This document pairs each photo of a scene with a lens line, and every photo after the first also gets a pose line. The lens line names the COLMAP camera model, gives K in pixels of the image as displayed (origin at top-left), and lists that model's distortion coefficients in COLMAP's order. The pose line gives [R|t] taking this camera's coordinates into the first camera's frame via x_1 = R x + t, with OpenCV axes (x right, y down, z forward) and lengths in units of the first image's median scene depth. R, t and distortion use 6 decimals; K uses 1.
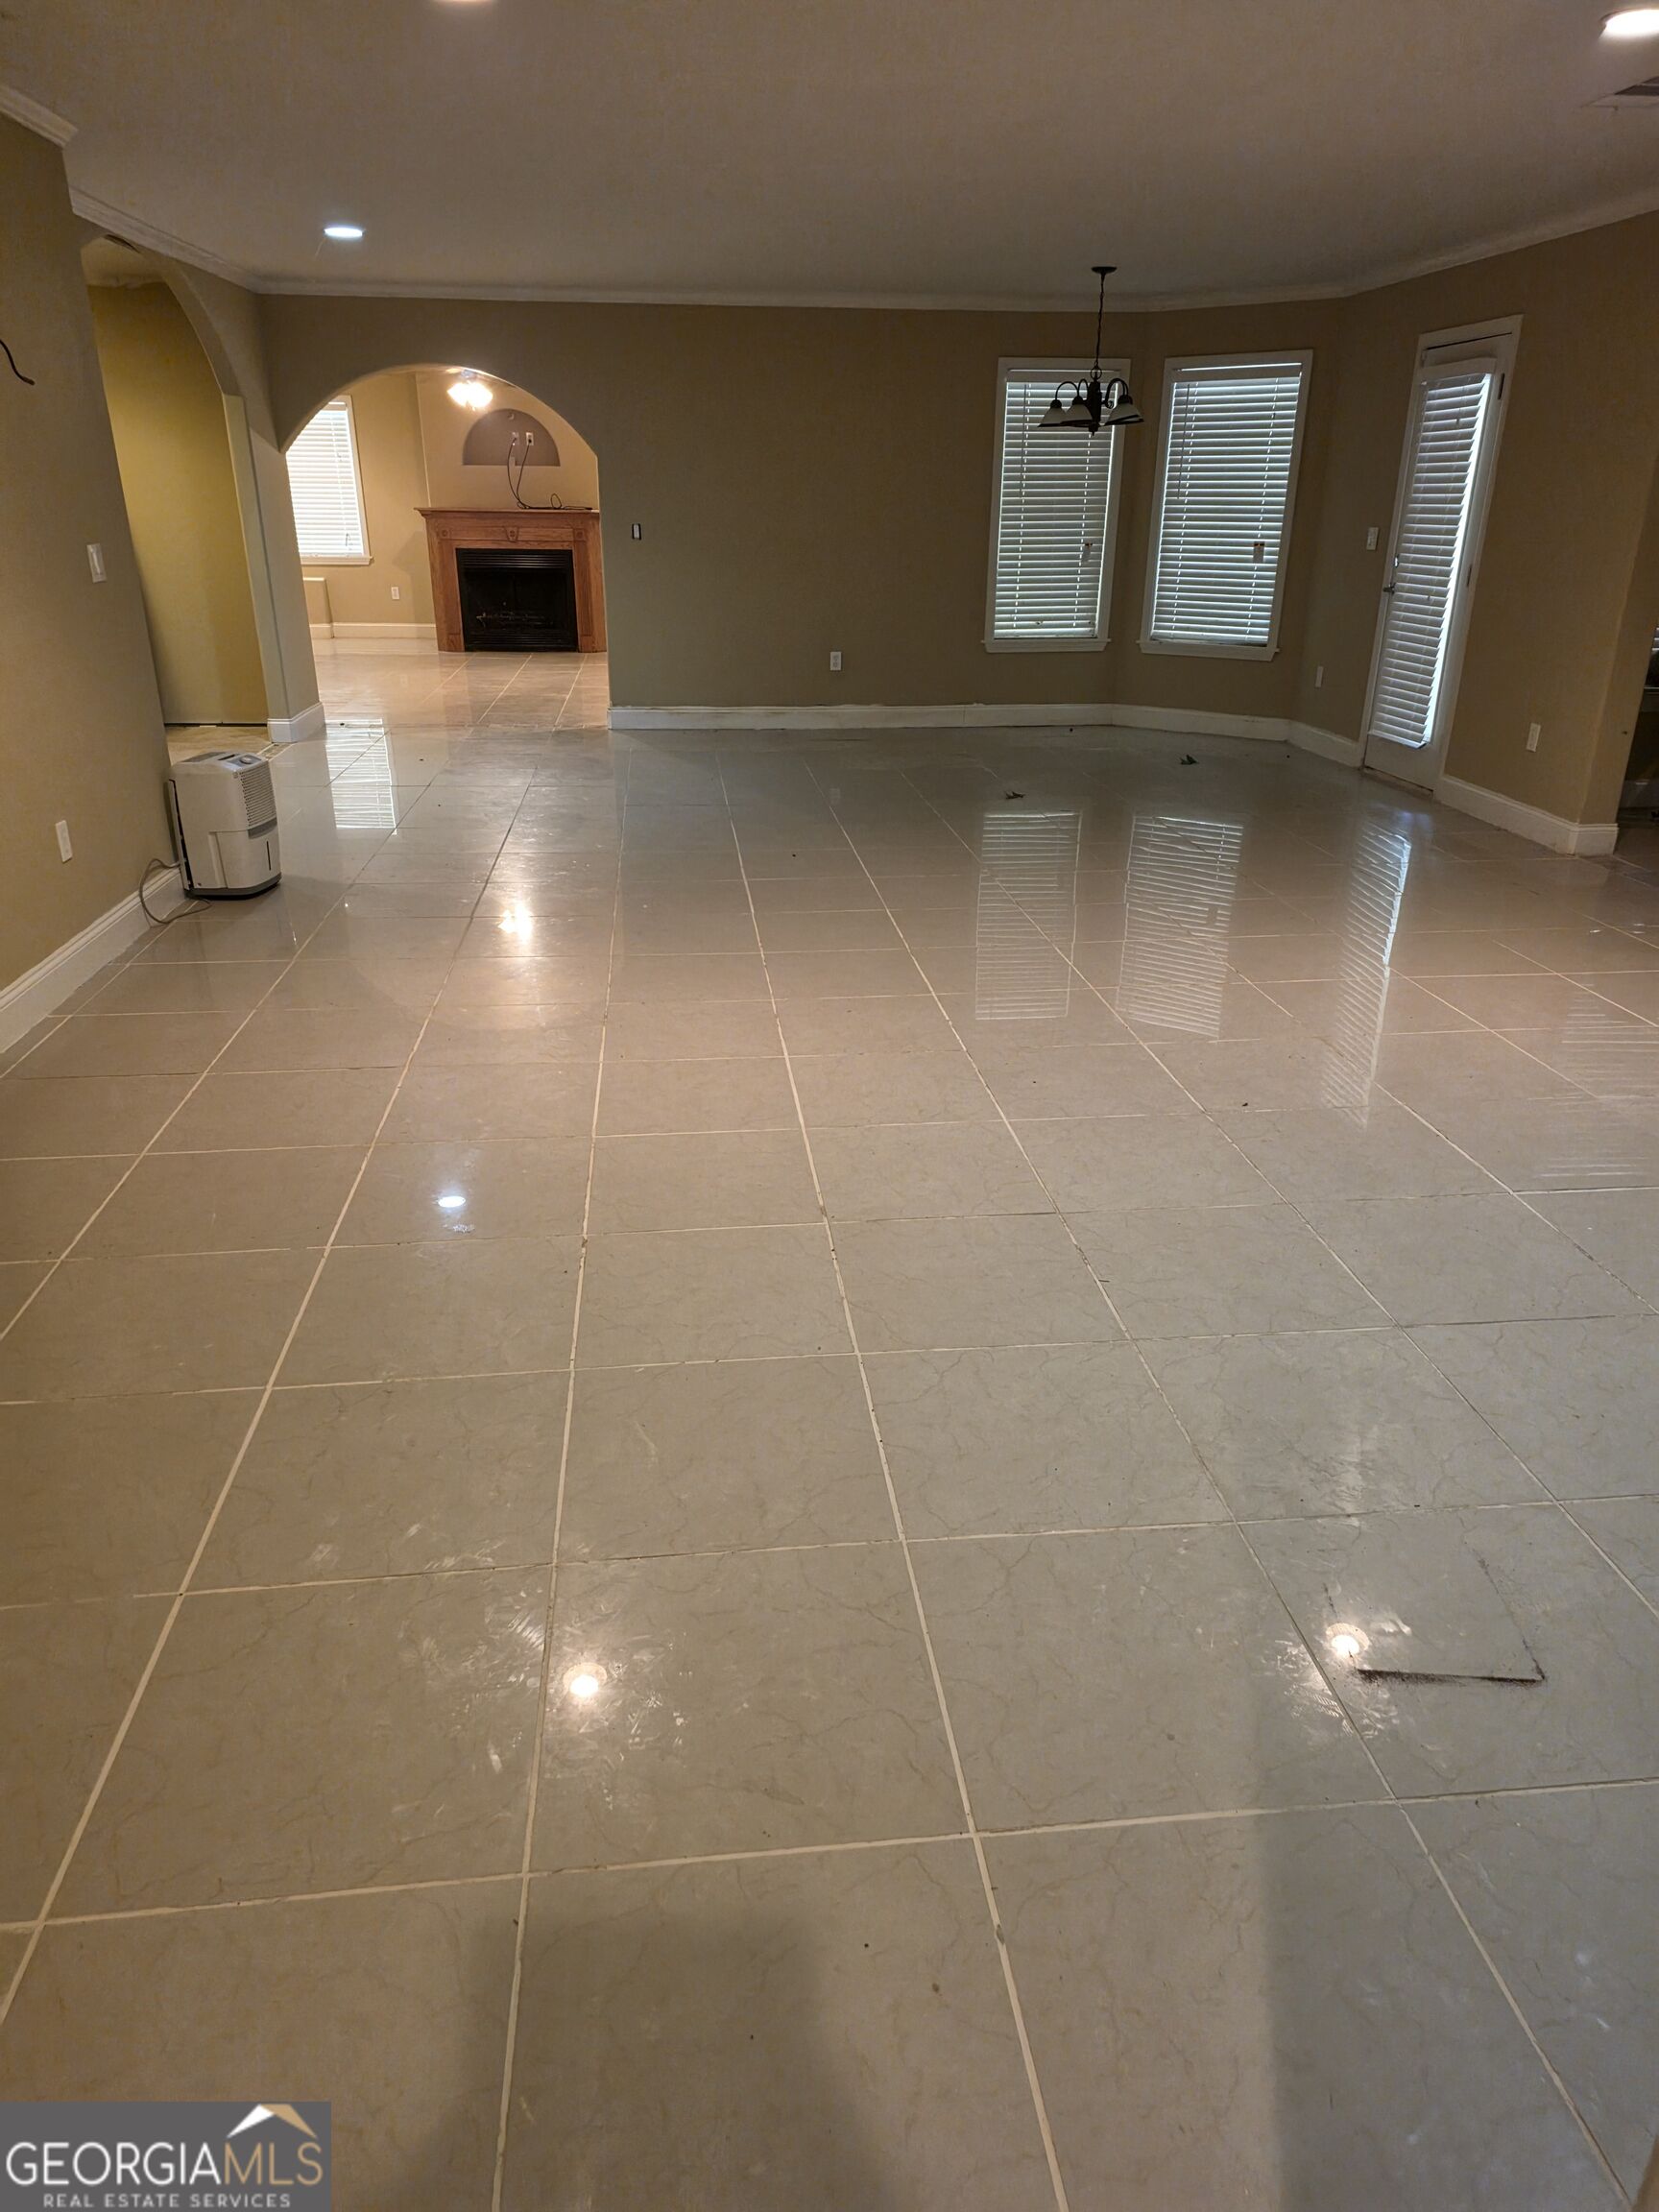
lens RADIAL K [[1464.4, 0, 829.5], [0, 1464.4, 1106.0], [0, 0, 1]] dist [0.060090, -0.039129]
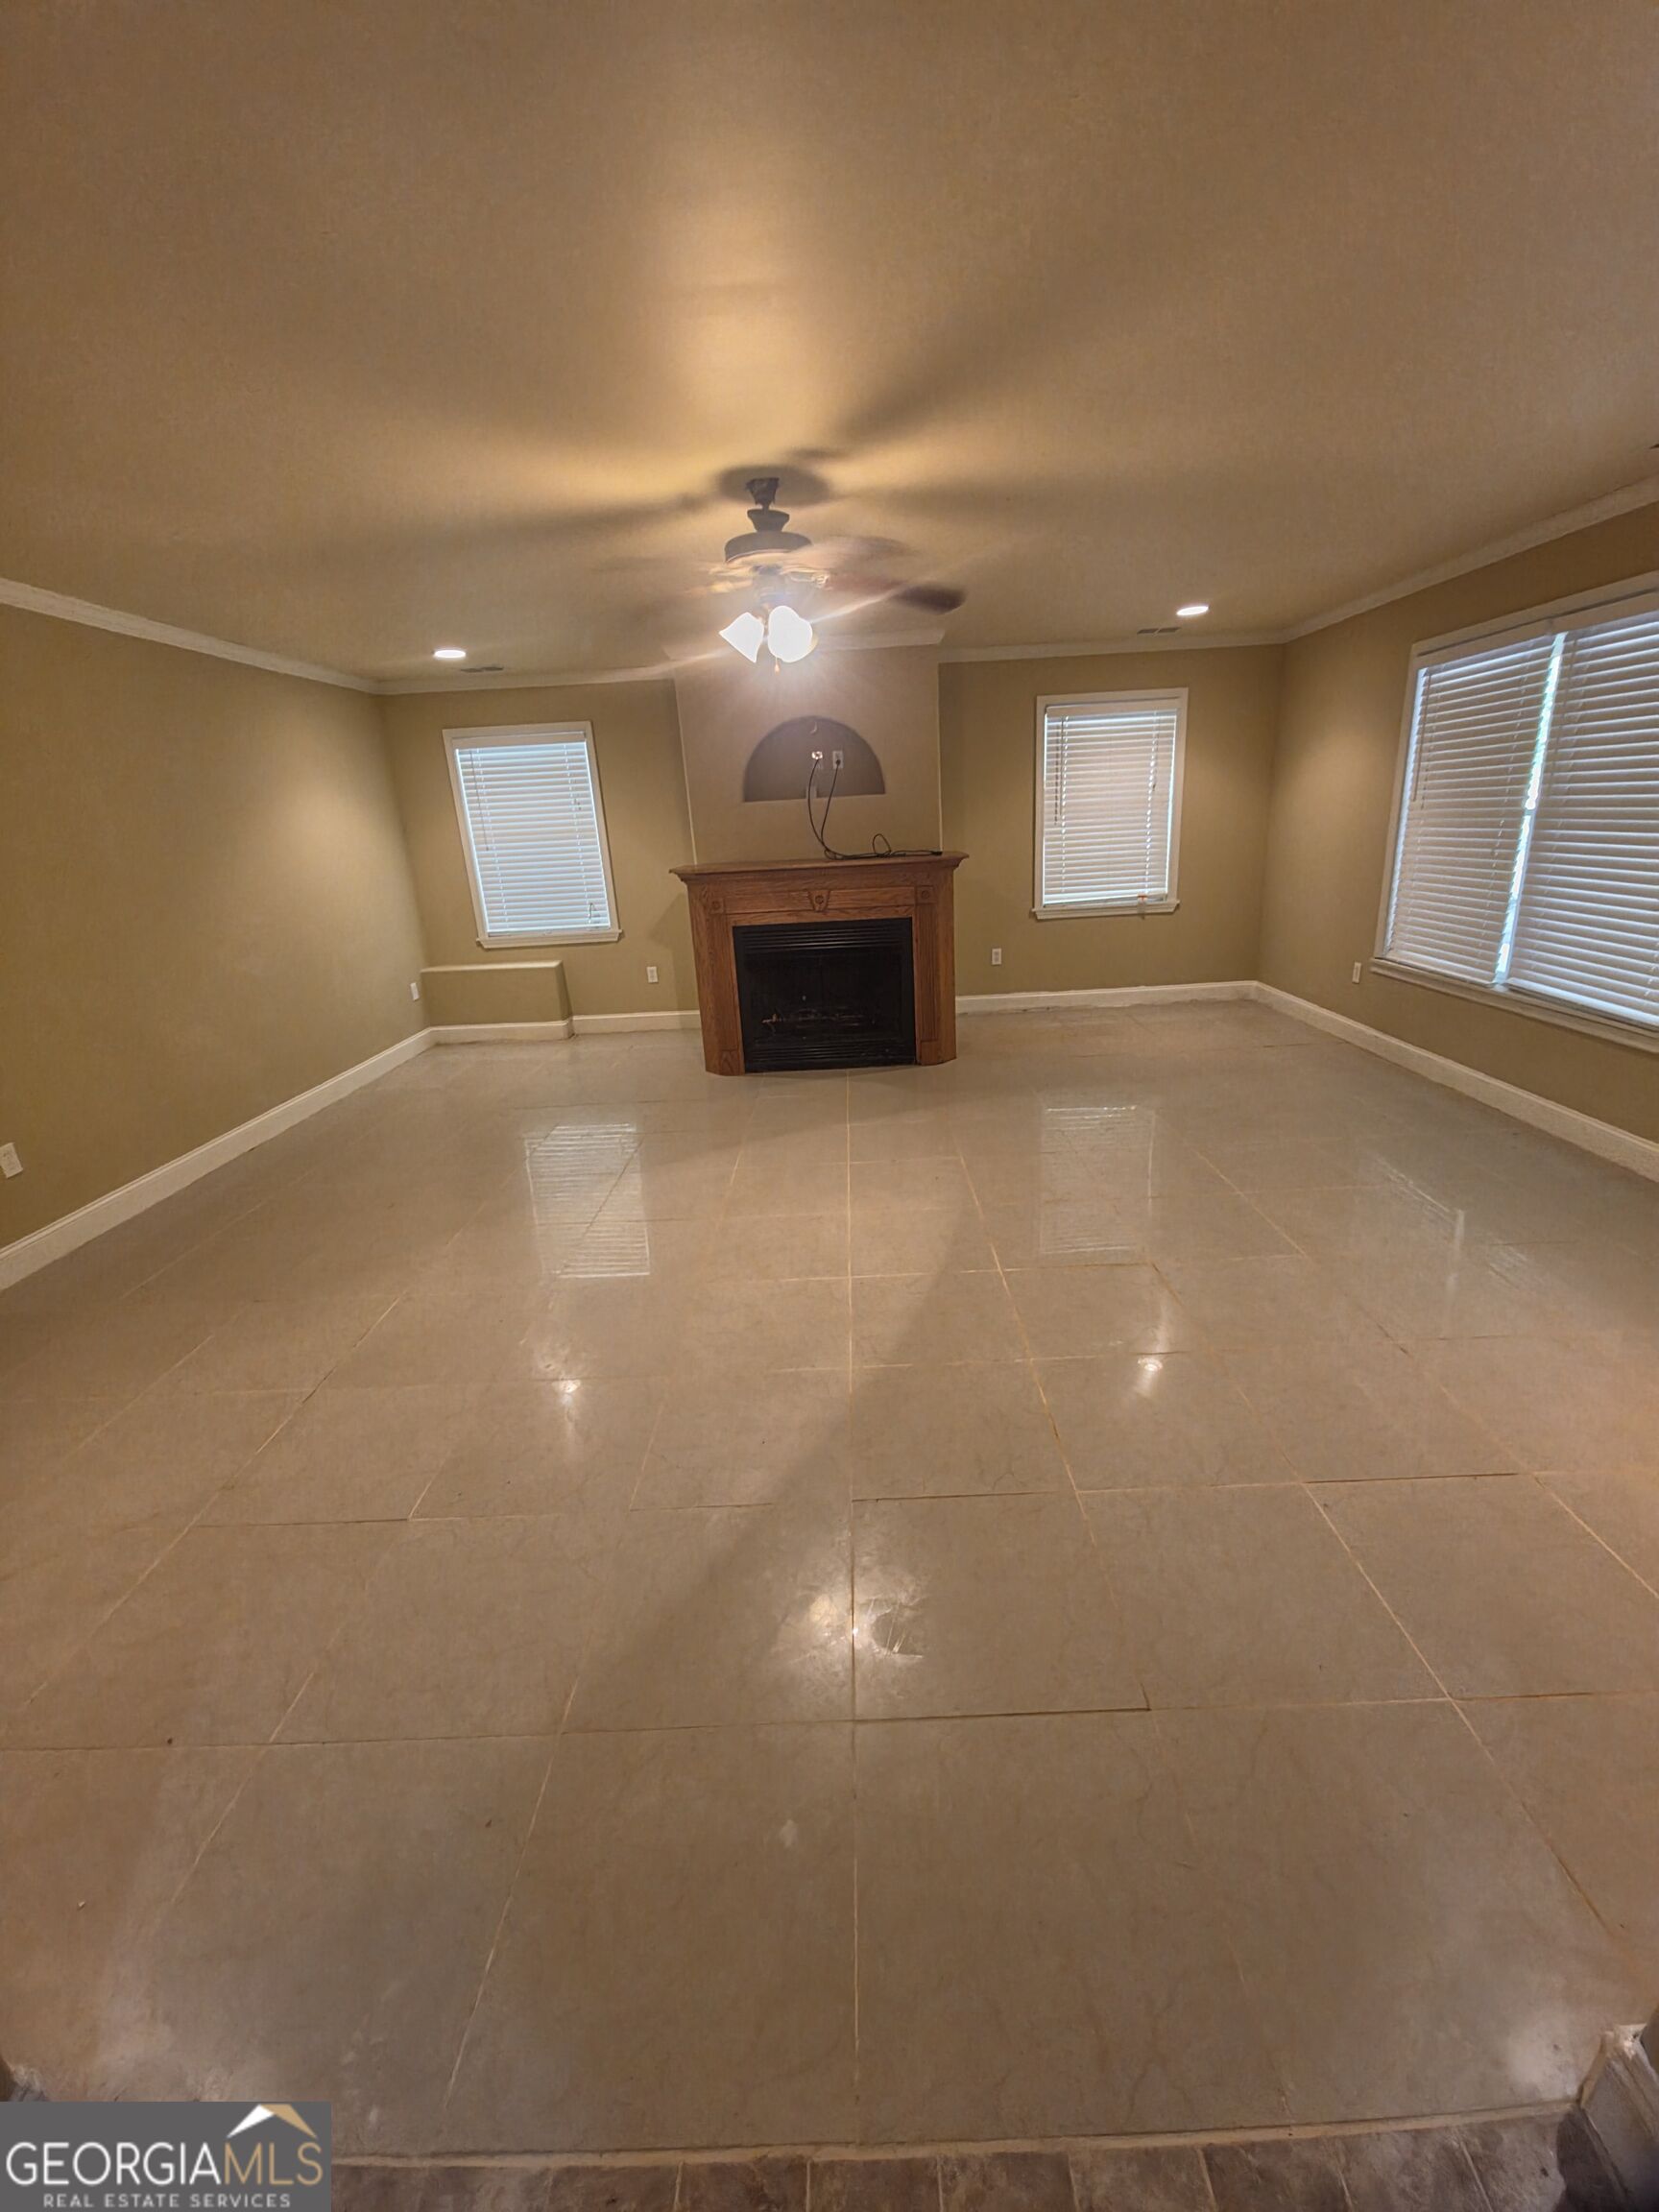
lens RADIAL K [[883.1, 0, 848.6], [0, 883.1, 1086.5], [0, 0, 1]] dist [0.009676, -0.007883]
pose [[0.993297, -0.021653, -0.113543, -0.251538], [0.010942, 0.995500, -0.094124, -0.424038], [0.115071, 0.092251, 0.989064, 0.991272]]
